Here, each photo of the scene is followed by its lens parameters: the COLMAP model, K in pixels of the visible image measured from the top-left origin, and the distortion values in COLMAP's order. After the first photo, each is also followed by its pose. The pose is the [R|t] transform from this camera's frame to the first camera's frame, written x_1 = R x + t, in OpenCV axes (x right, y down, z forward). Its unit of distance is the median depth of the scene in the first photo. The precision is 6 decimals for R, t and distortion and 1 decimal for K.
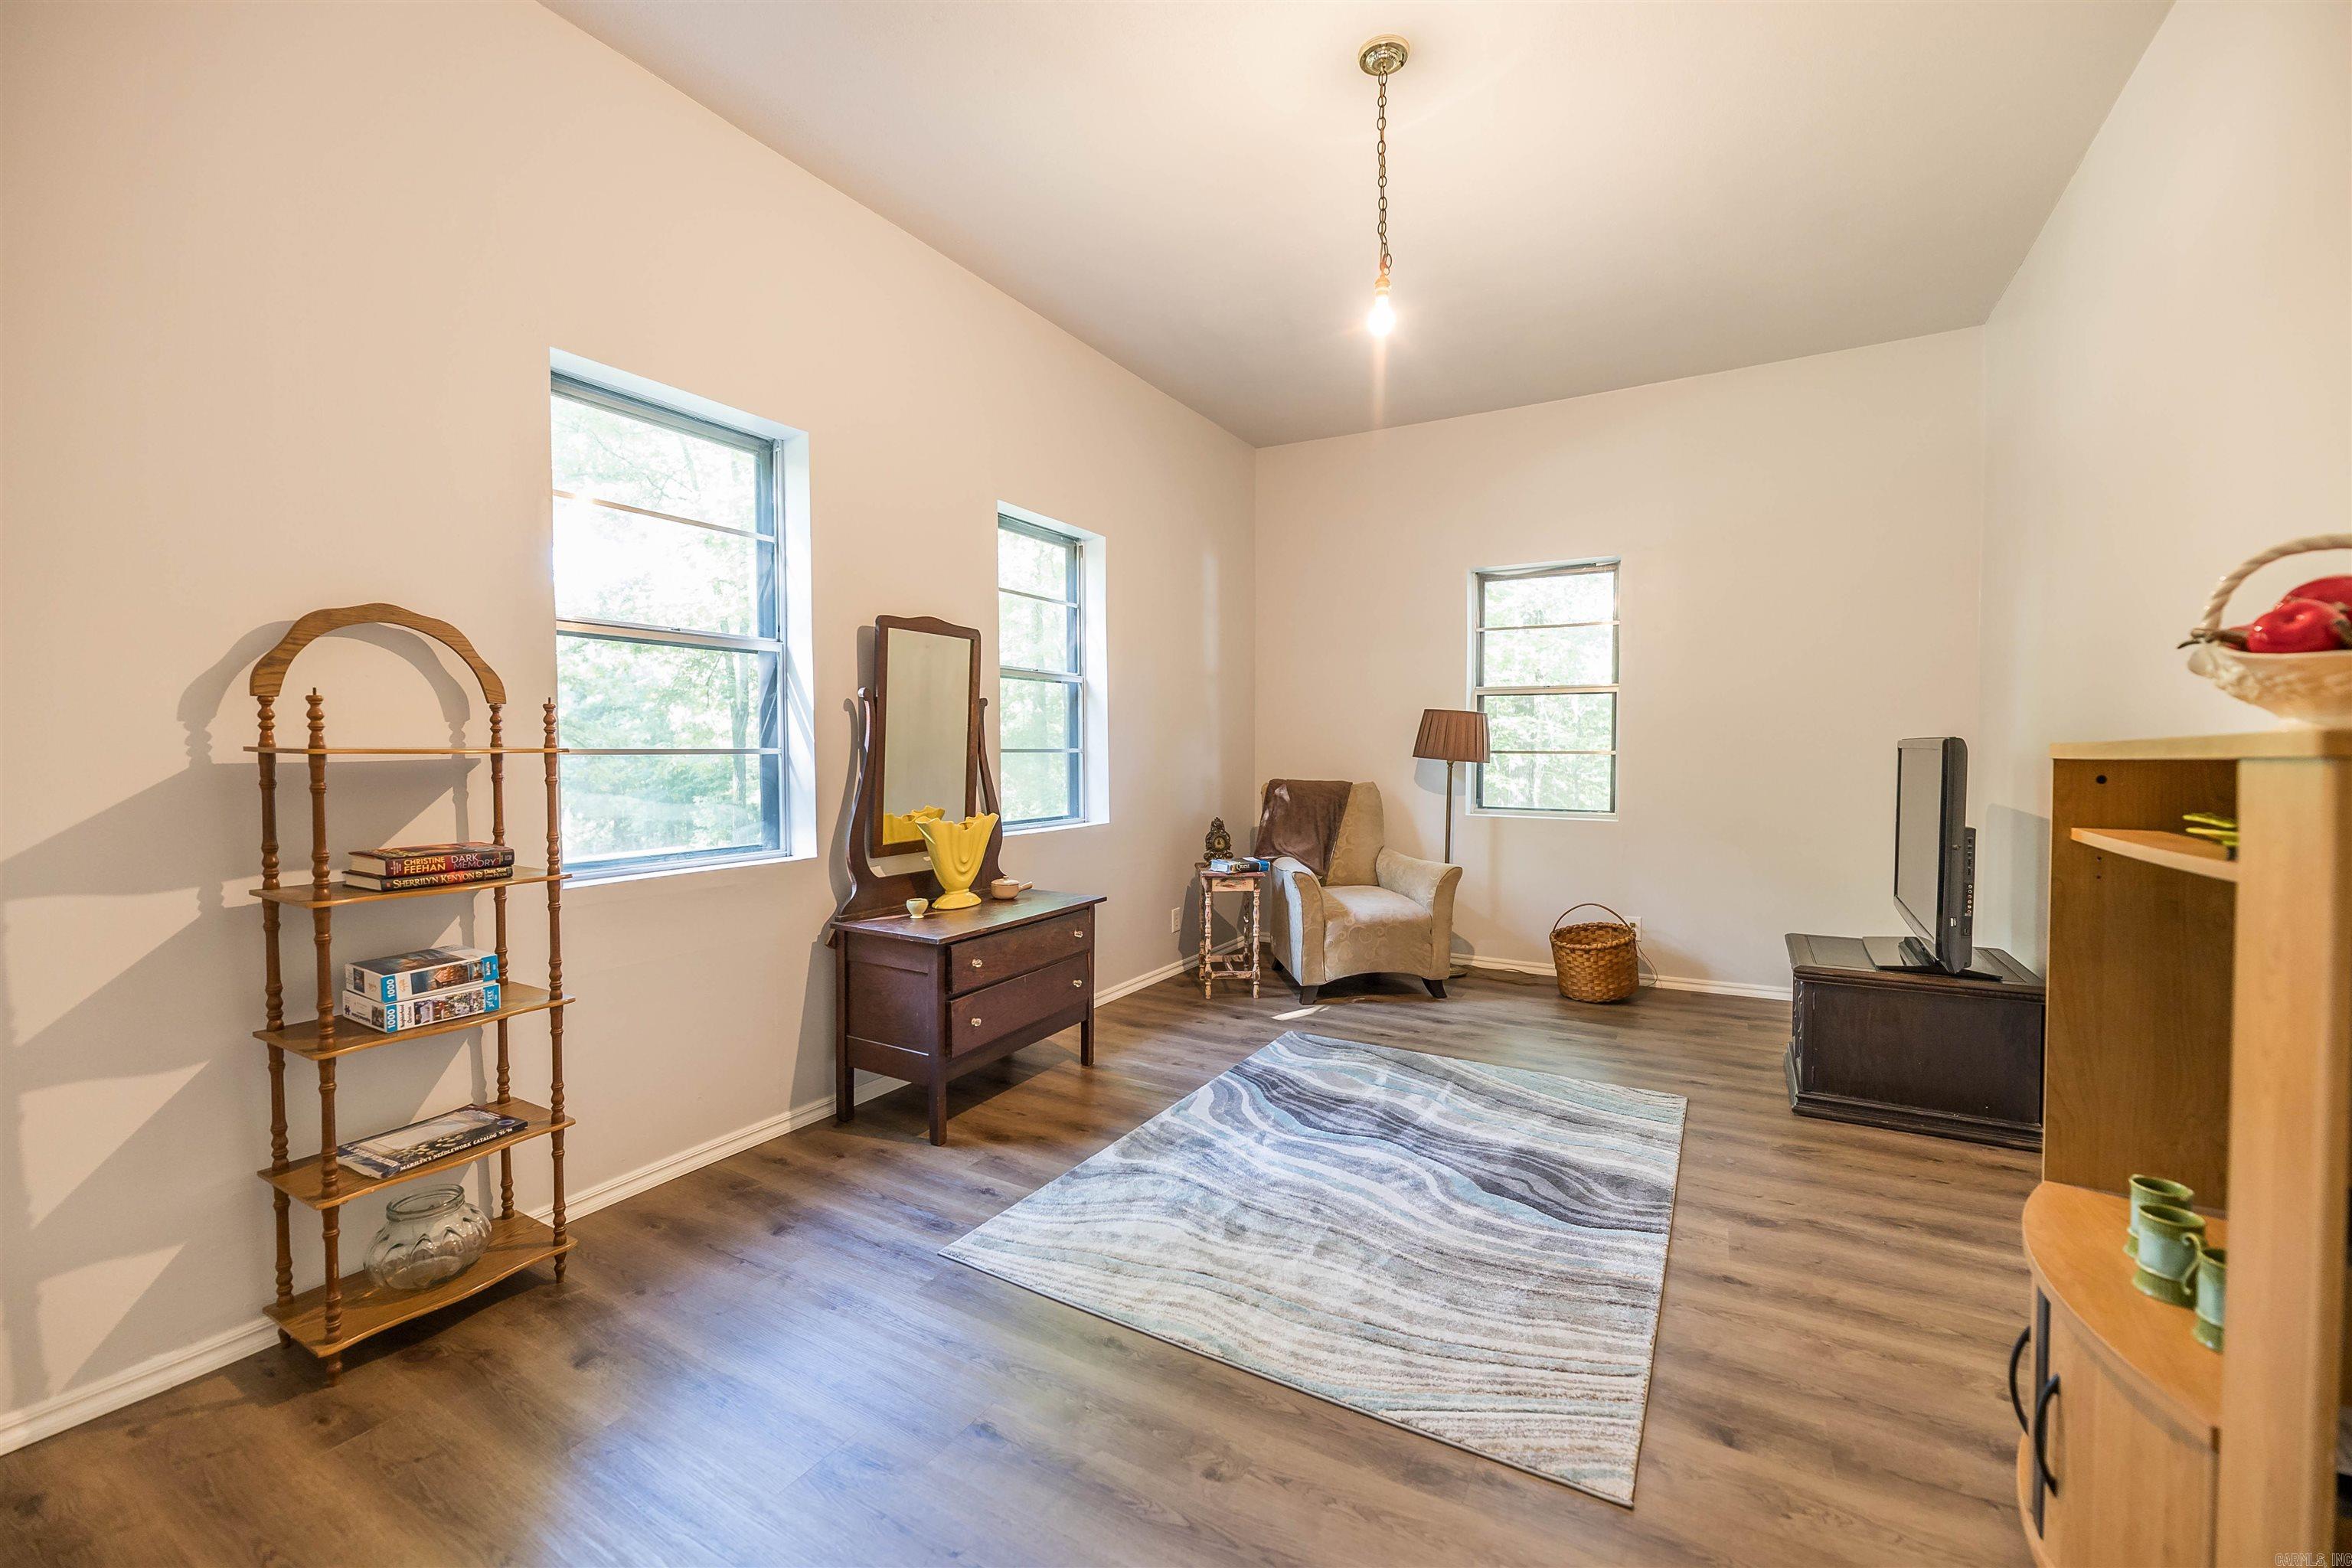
lens RADIAL K [[942.2, 0, 1222.2], [0, 942.2, 767.3], [0, 0, 1]] dist [-0.006301, -0.000562]
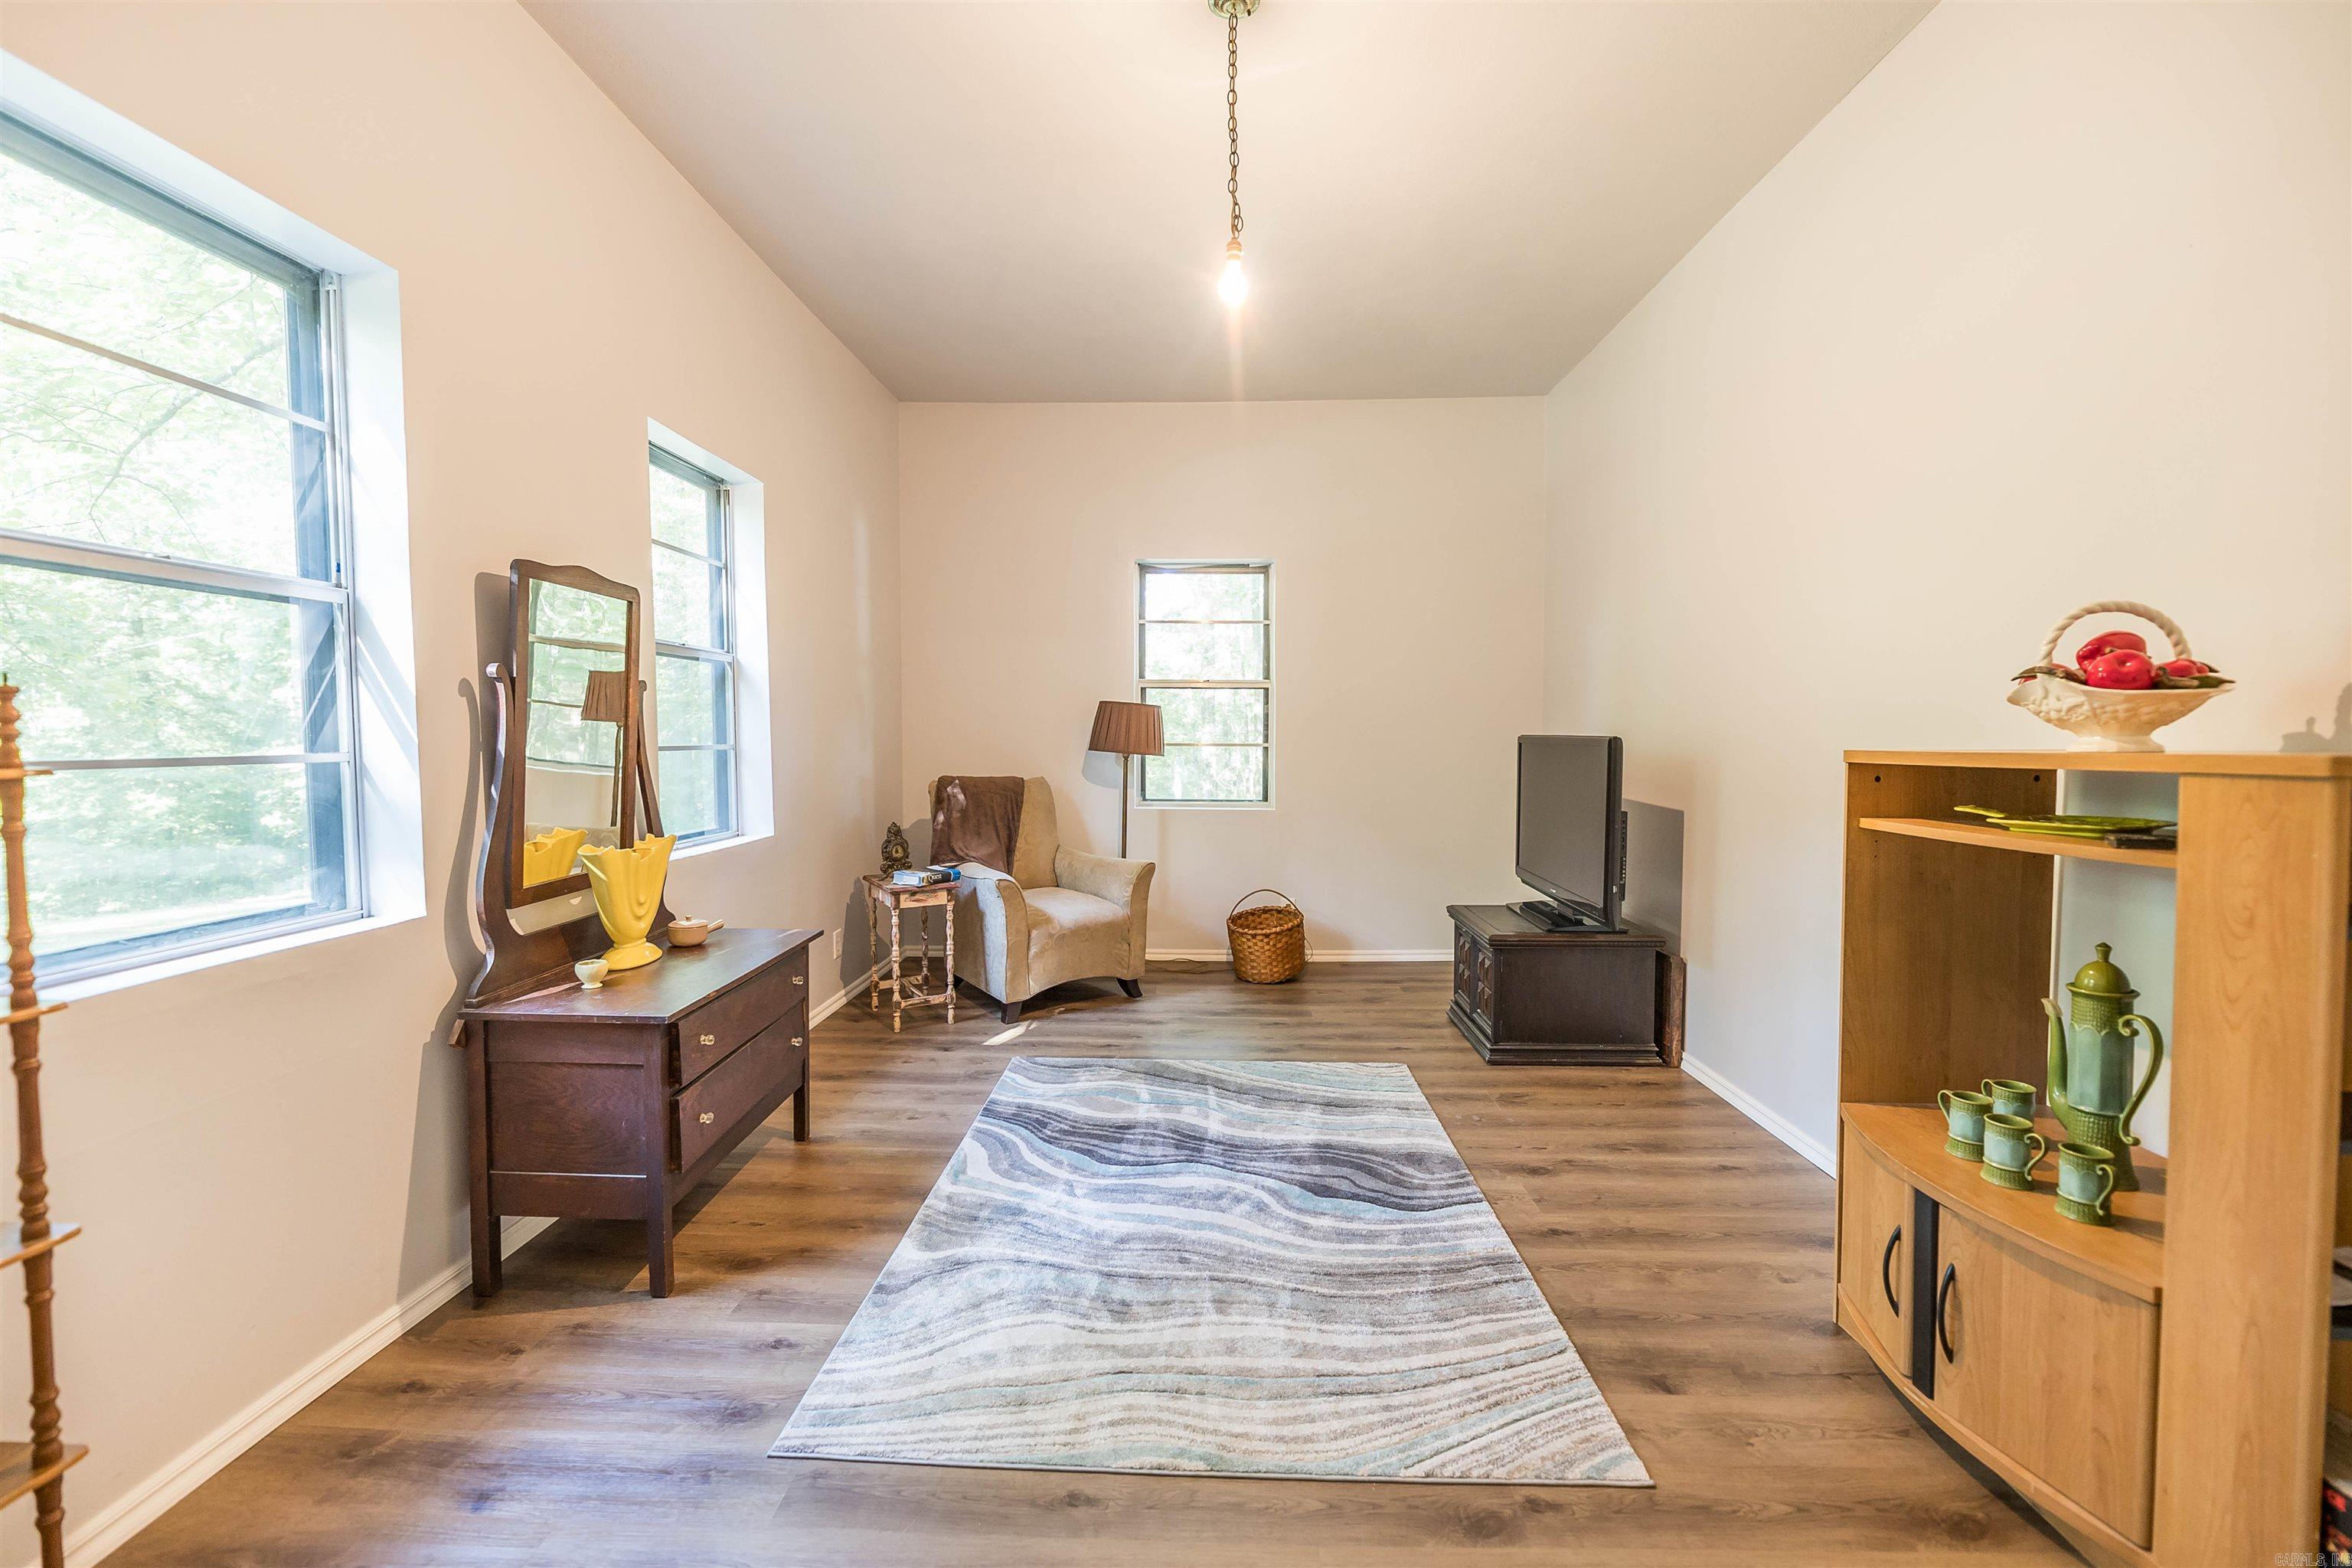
lens RADIAL K [[942.2, 0, 1175.1], [0, 942.2, 766.9], [0, 0, 1]] dist [-0.006301, -0.000562]
pose [[0.889893, -0.014717, 0.455933, -0.259102], [0.007296, 0.999811, 0.018033, -0.017732], [-0.456112, -0.012721, 0.889832, 0.166569]]
